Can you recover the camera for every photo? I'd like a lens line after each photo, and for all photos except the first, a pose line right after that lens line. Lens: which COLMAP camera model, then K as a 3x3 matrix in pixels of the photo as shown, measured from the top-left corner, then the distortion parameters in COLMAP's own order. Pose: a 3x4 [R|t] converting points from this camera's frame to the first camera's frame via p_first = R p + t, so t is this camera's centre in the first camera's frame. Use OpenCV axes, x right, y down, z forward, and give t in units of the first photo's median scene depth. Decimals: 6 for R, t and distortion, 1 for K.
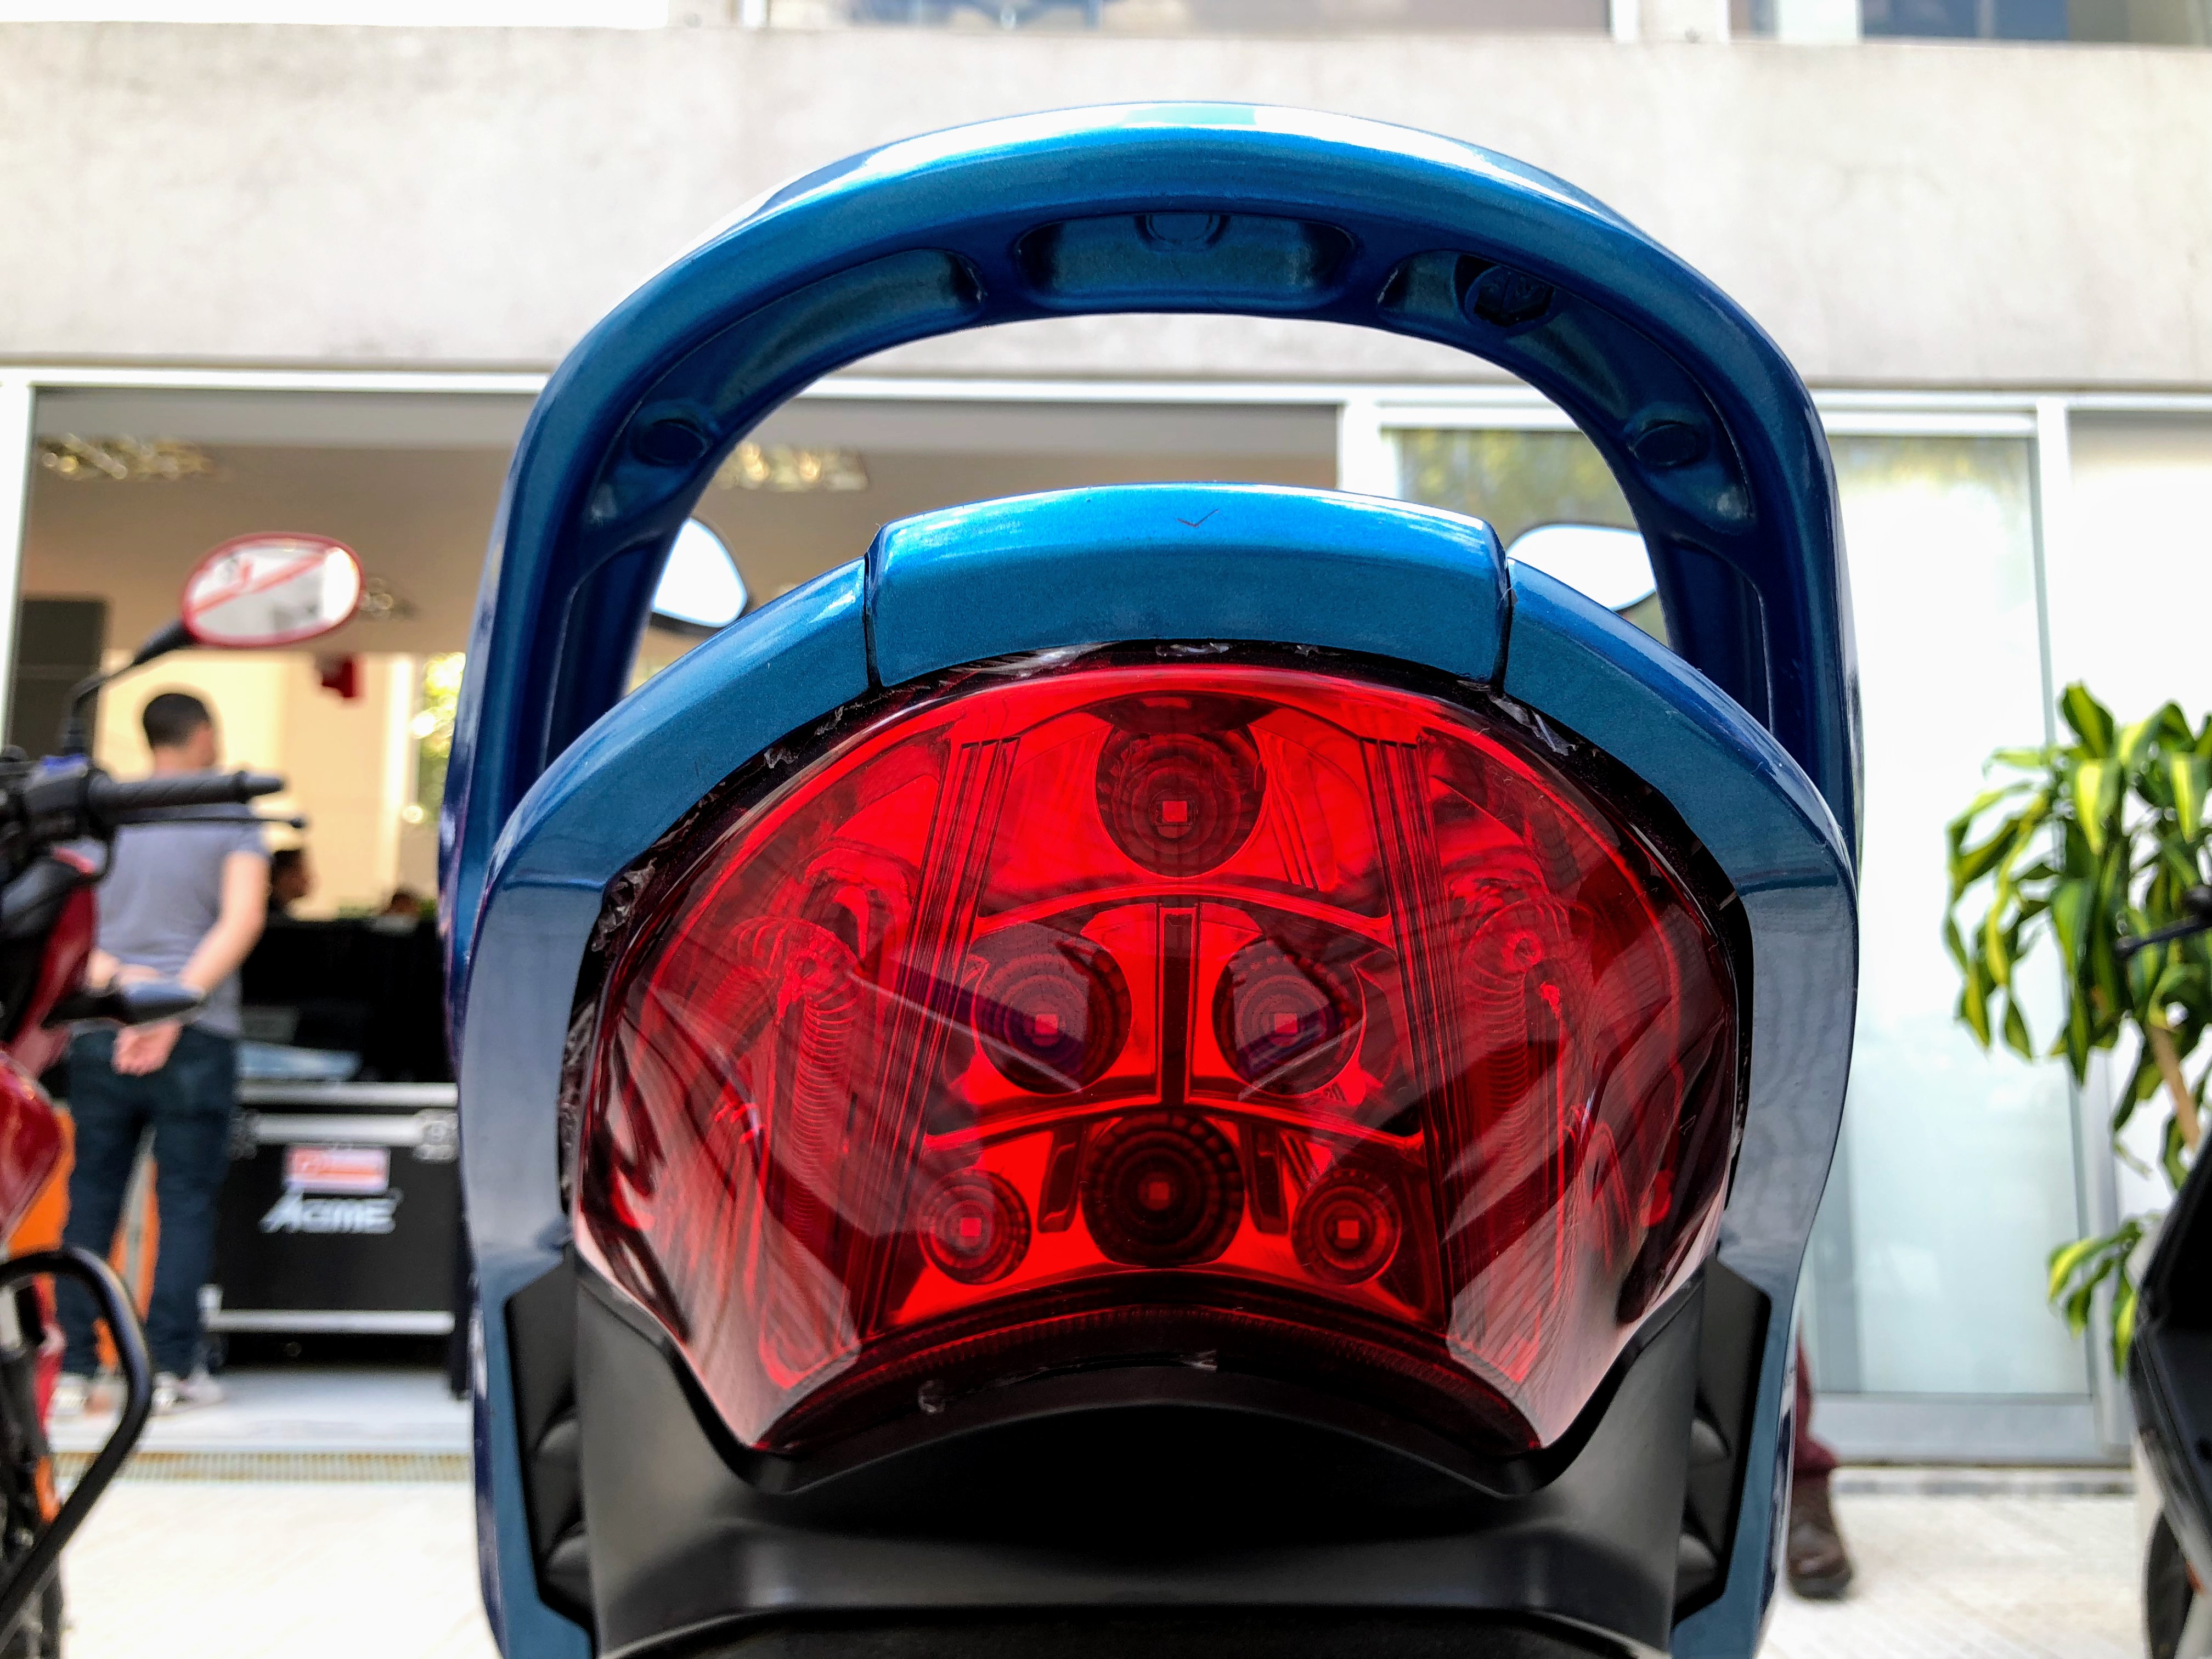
lens RADIAL K [[1799.4, 0, 1063.2], [0, 1799.4, 831.7], [0, 0, 1]] dist [0.009208, 0.005765]
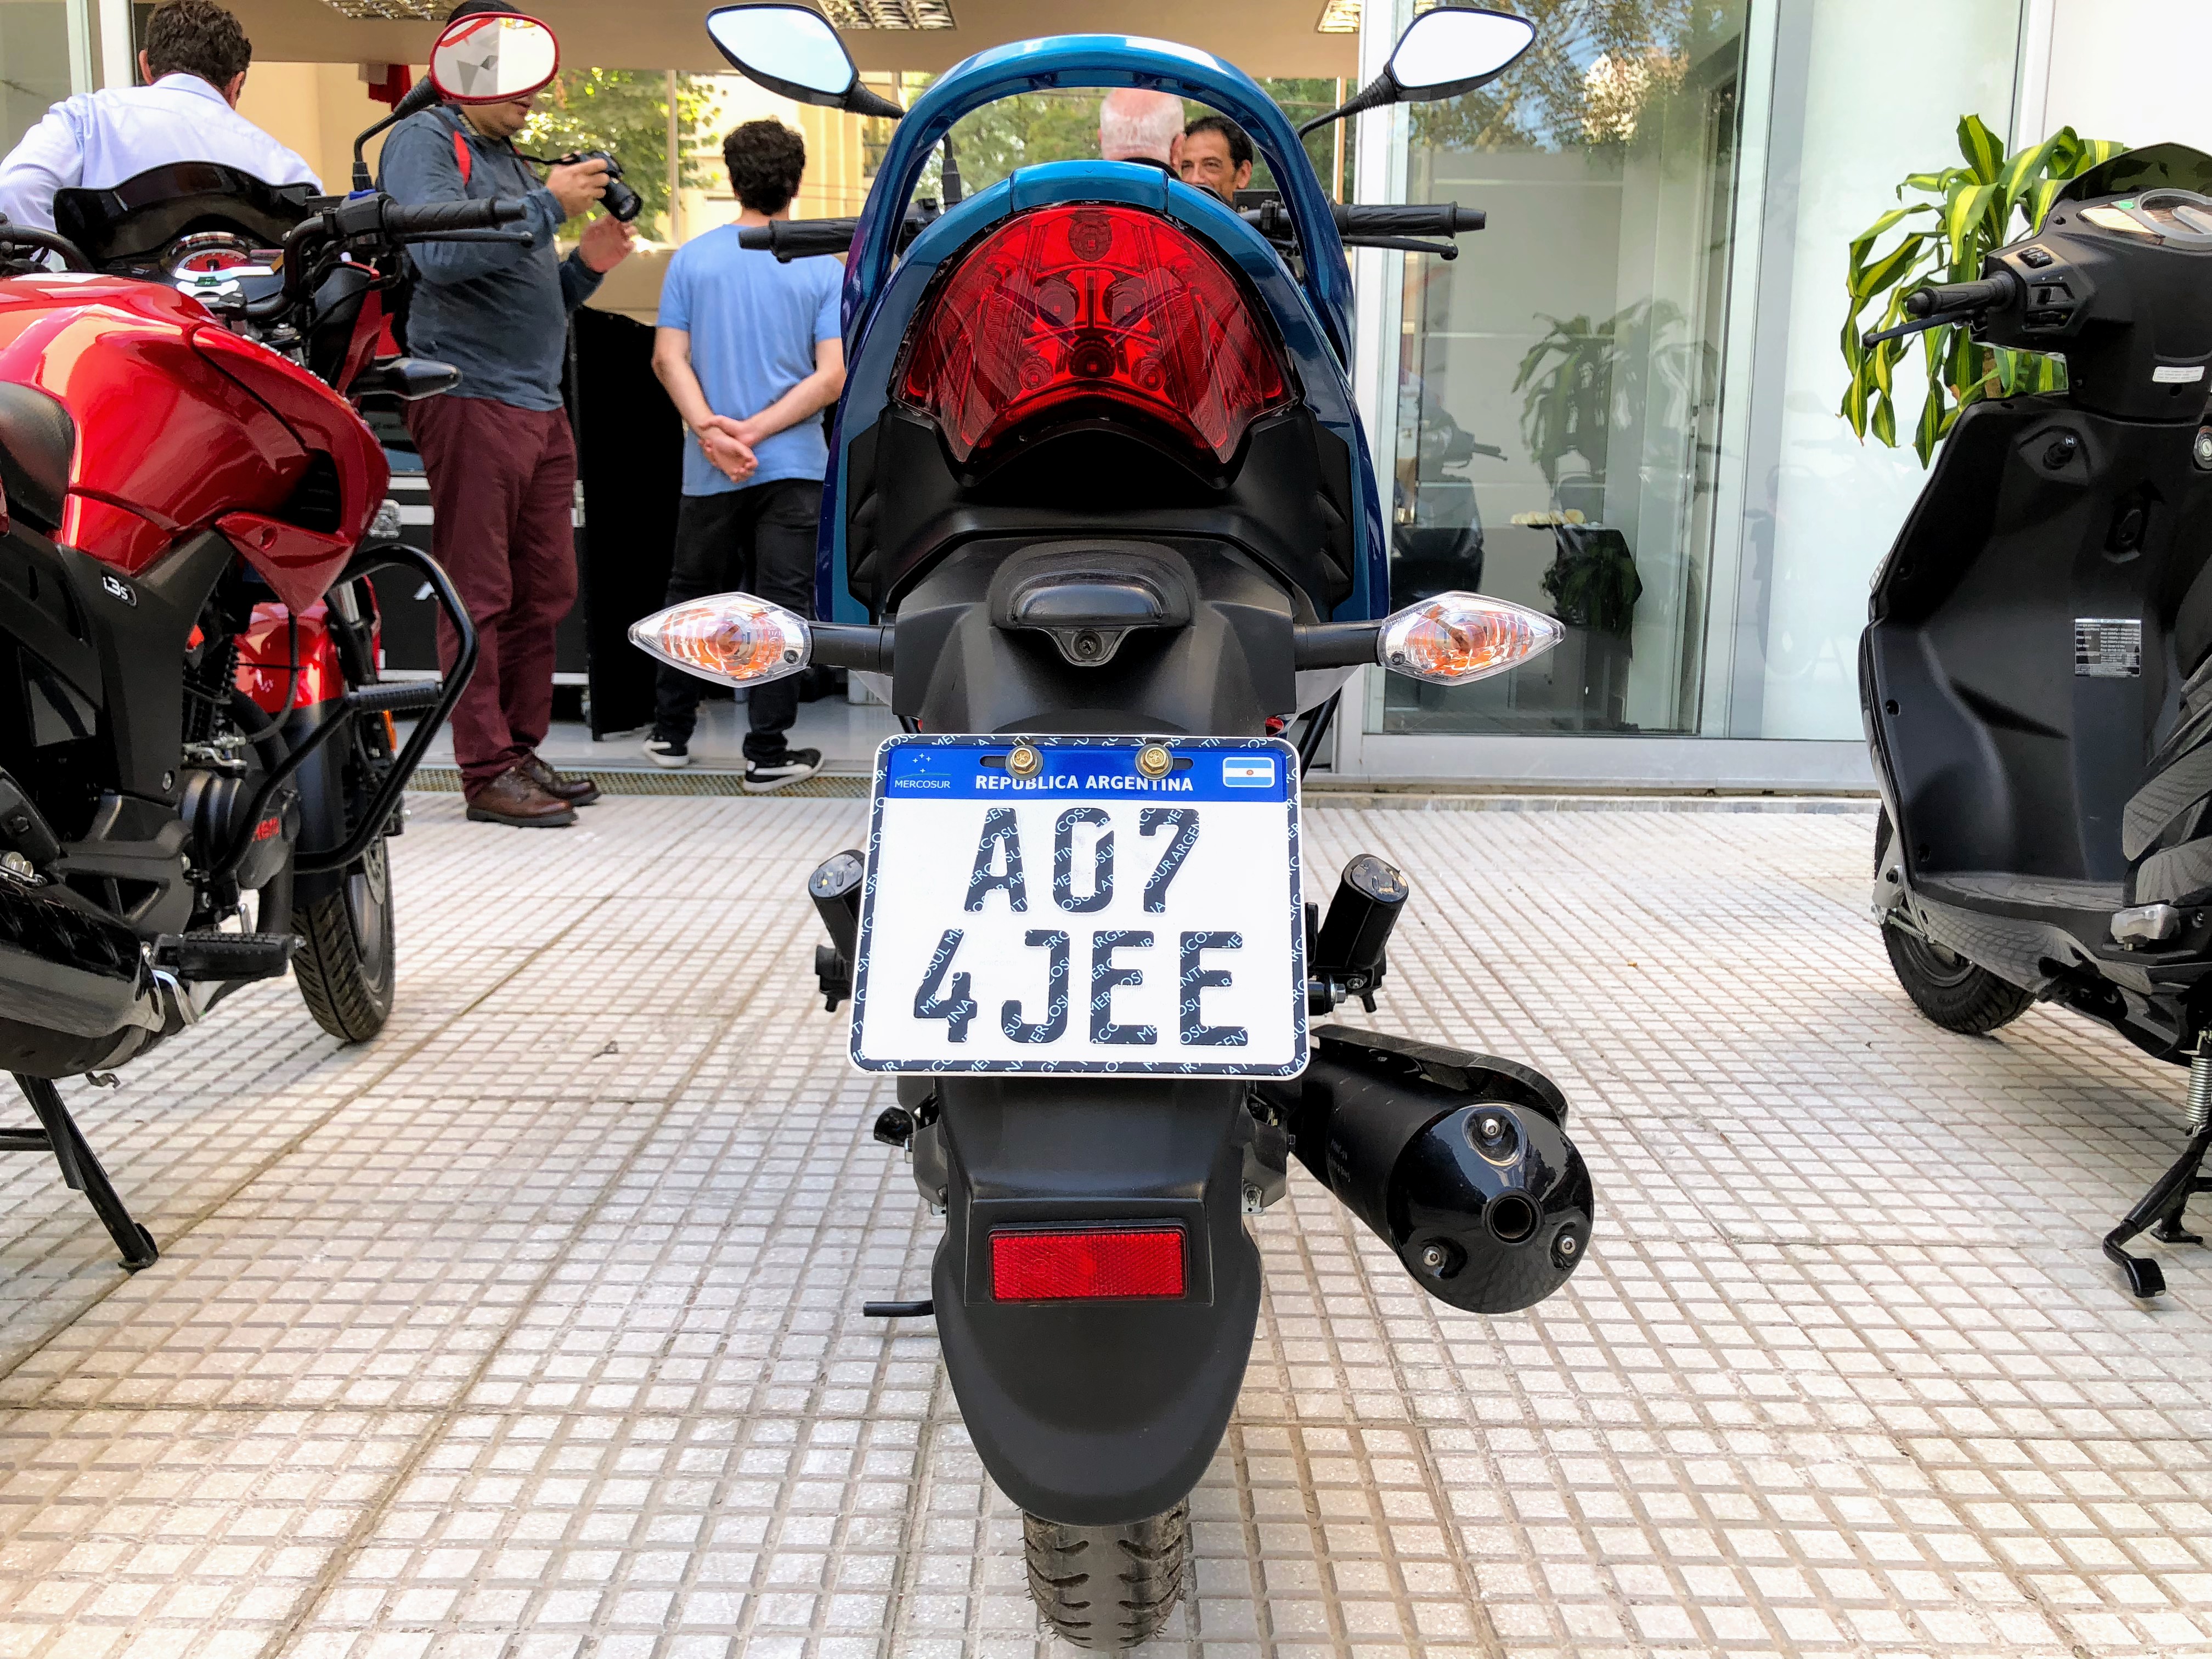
lens RADIAL K [[1799.4, 0, 1063.2], [0, 1799.4, 831.7], [0, 0, 1]] dist [0.009208, 0.005765]
pose [[0.999685, 0.007859, -0.023821, 0.009160], [-0.000143, 0.951422, 0.307889, -0.000085], [0.025084, -0.307788, 0.951124, -0.256276]]
